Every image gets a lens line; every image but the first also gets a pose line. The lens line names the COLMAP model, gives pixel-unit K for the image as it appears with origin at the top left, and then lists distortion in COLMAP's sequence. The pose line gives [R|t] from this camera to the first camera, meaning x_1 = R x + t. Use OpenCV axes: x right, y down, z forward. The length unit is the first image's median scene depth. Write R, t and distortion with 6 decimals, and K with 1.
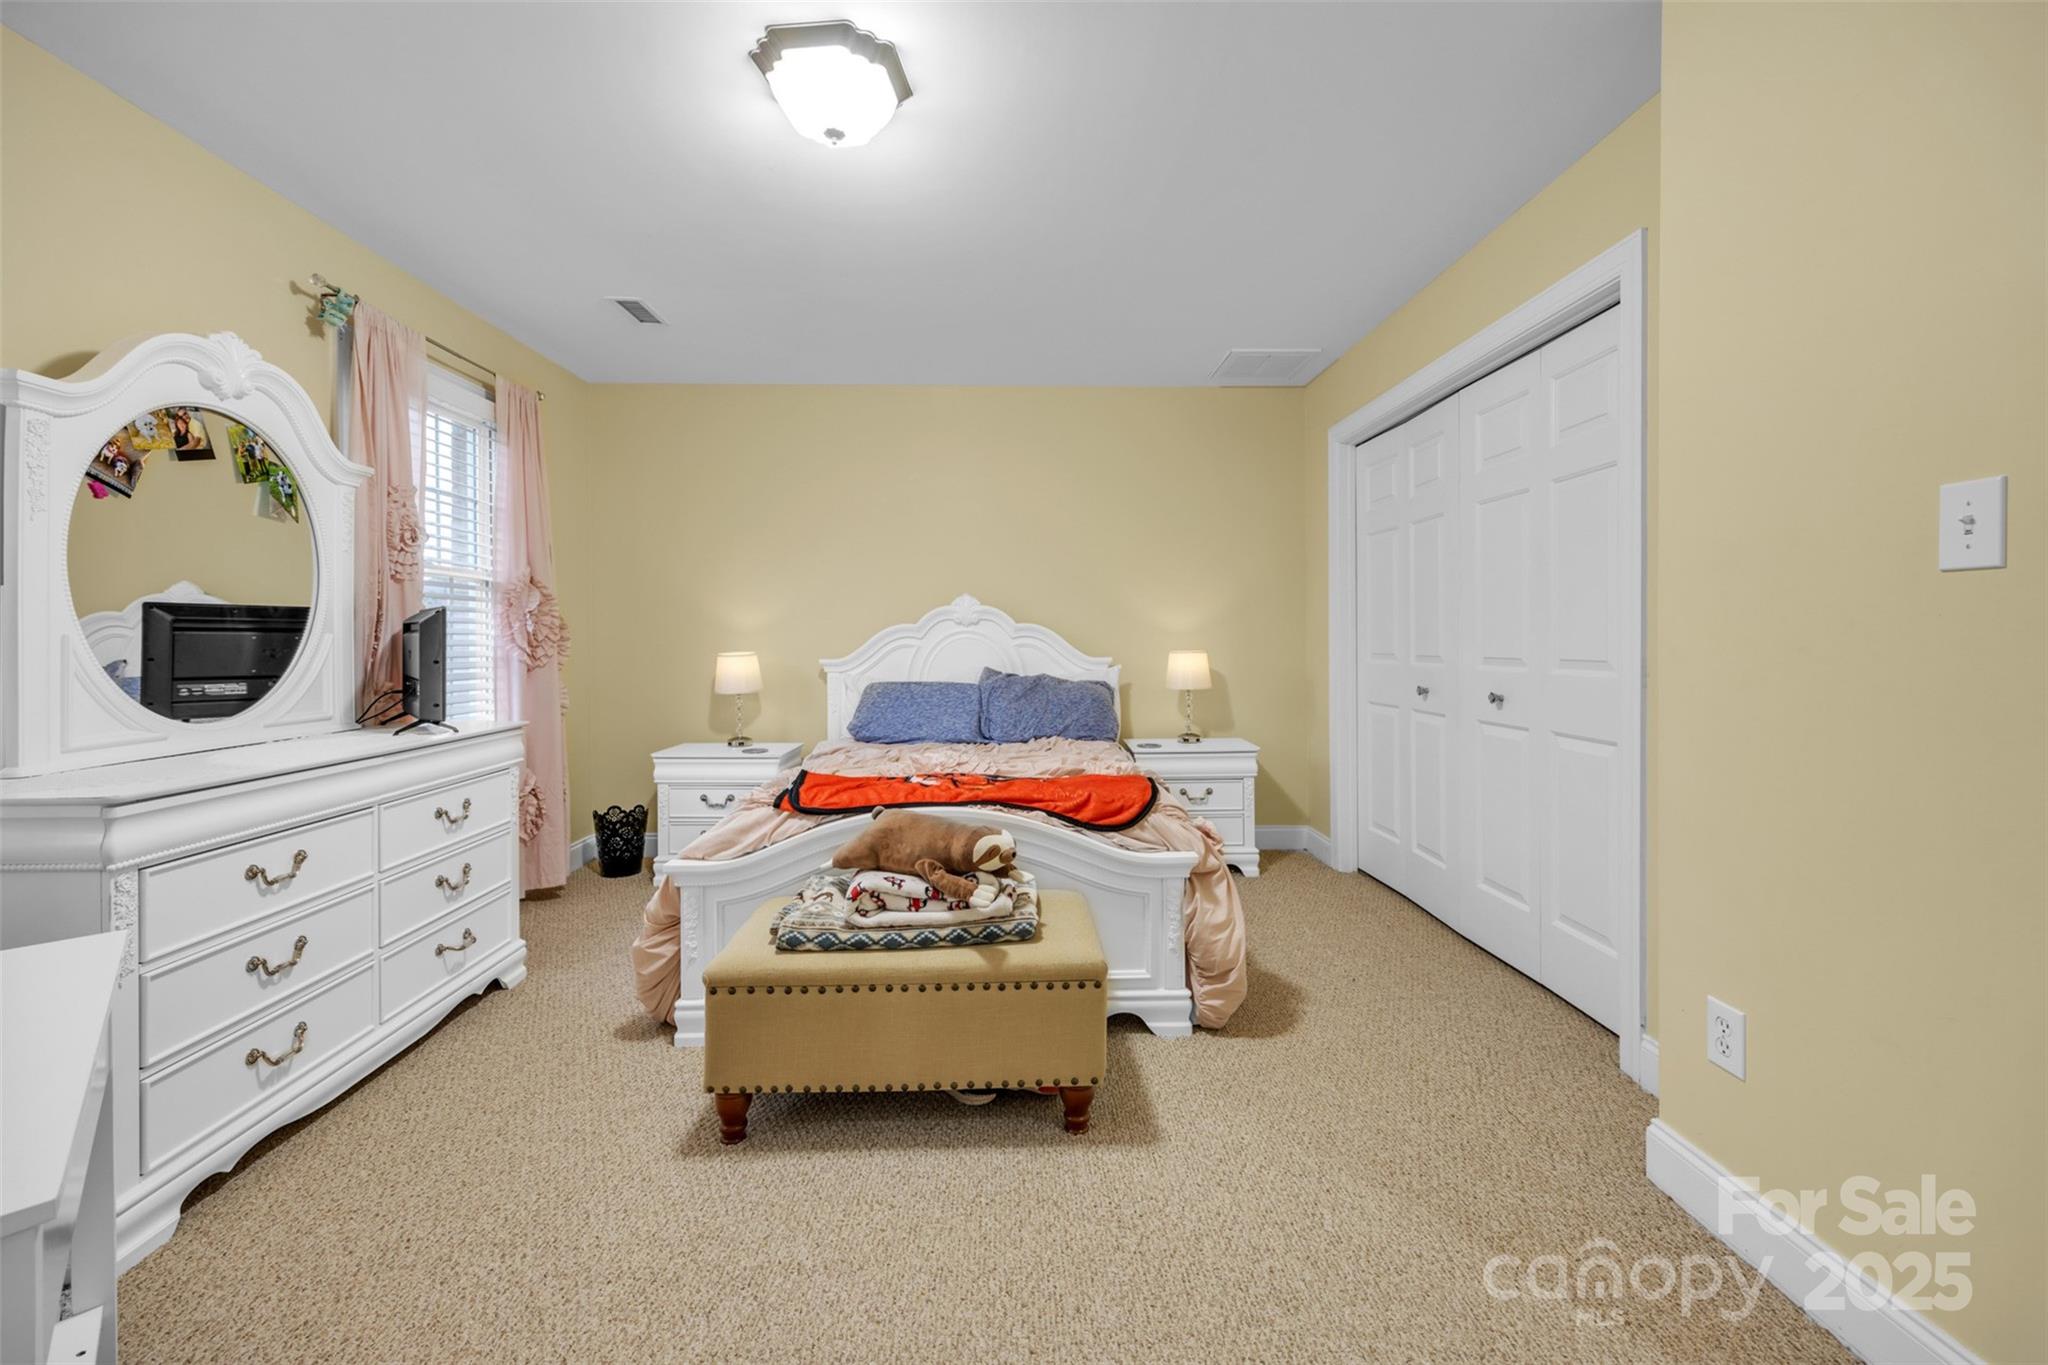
lens RADIAL K [[843.1, 0, 1025.0], [0, 843.1, 639.2], [0, 0, 1]] dist [0.016289, -0.000093]
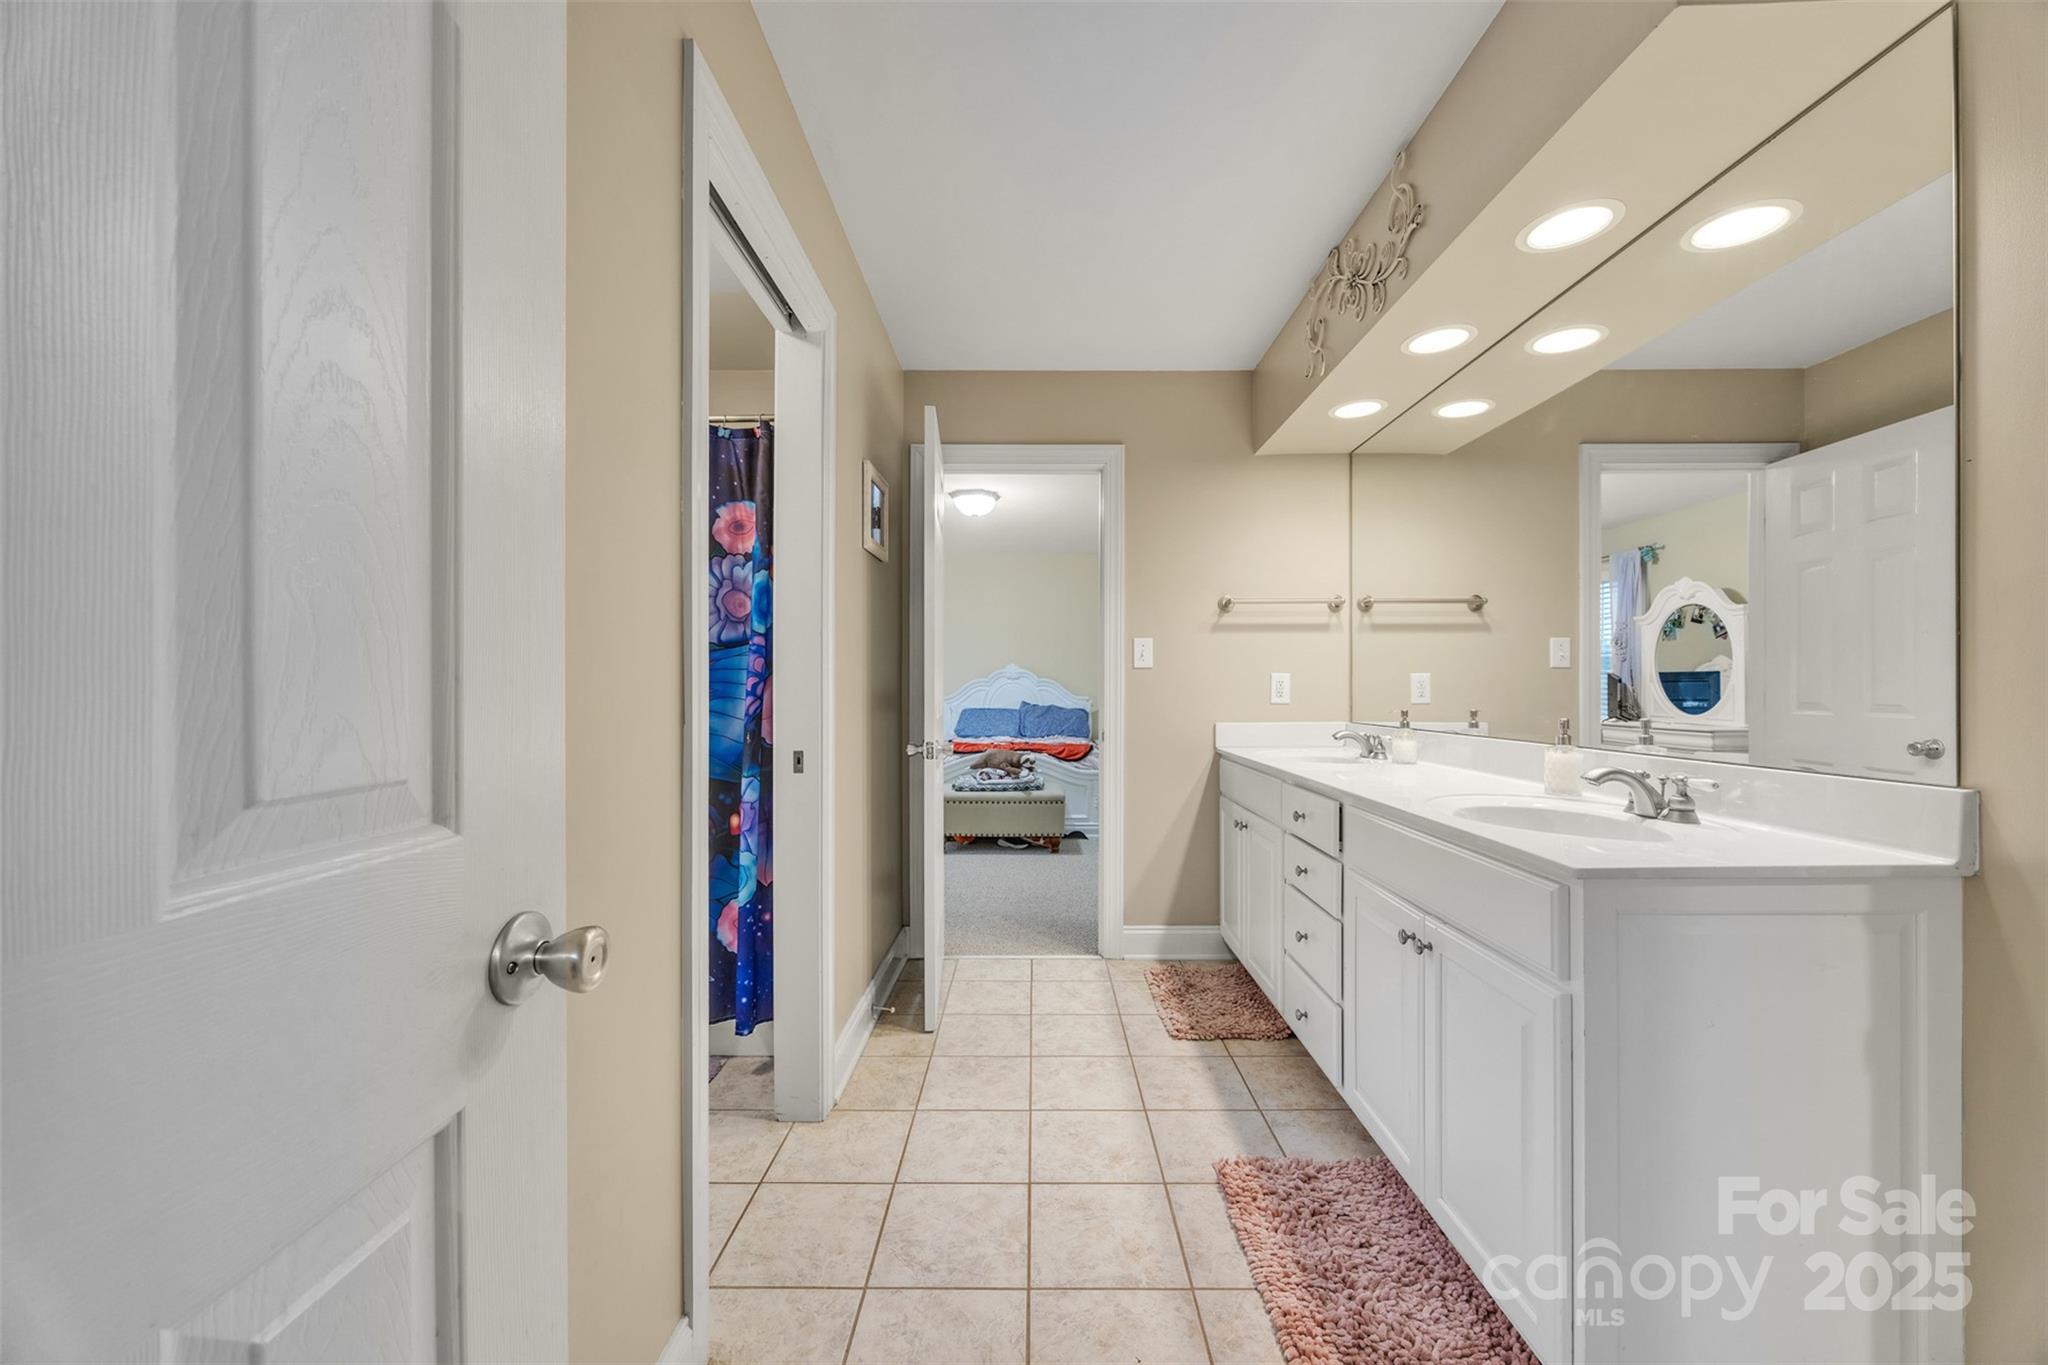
lens RADIAL K [[790.6, 0, 1033.8], [0, 790.6, 681.1], [0, 0, 1]] dist [-0.002848, -0.000188]
pose [[0.999721, 0.004253, -0.023247, 0.038411], [-0.004398, 0.999971, -0.006192, -0.003381], [0.023220, 0.006293, 0.999711, -1.443953]]
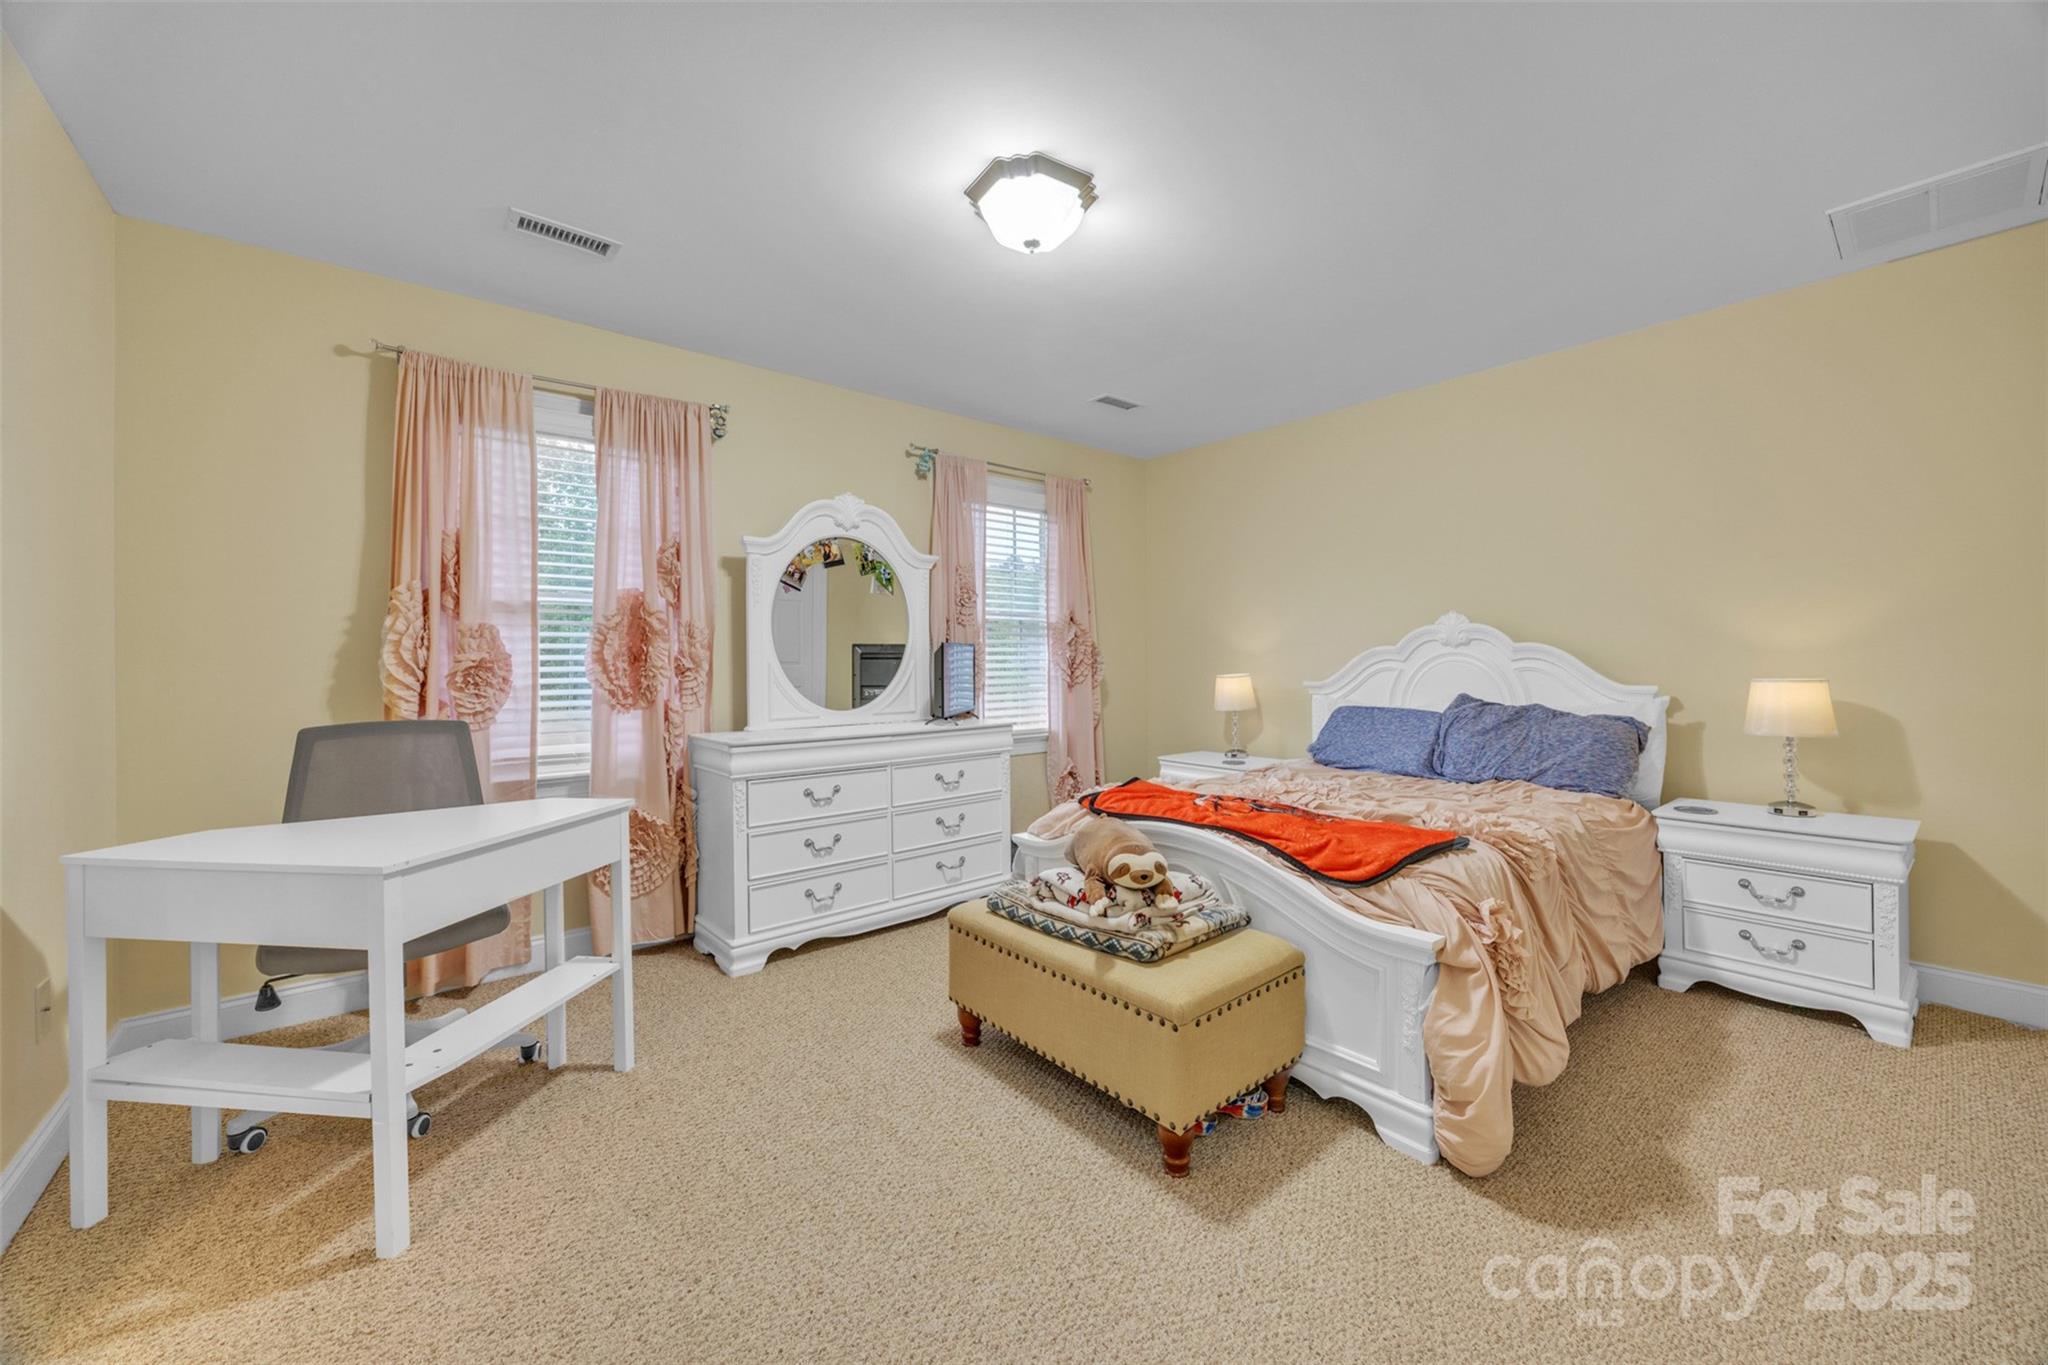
lens RADIAL K [[774.3, 0, 1028.5], [0, 774.3, 660.4], [0, 0, 1]] dist [-0.002363, -0.000365]
pose [[0.627979, -0.003179, -0.778224, 0.527253], [0.003808, 0.999992, -0.001012, -0.004615], [0.778221, -0.002328, 0.627986, 0.257533]]
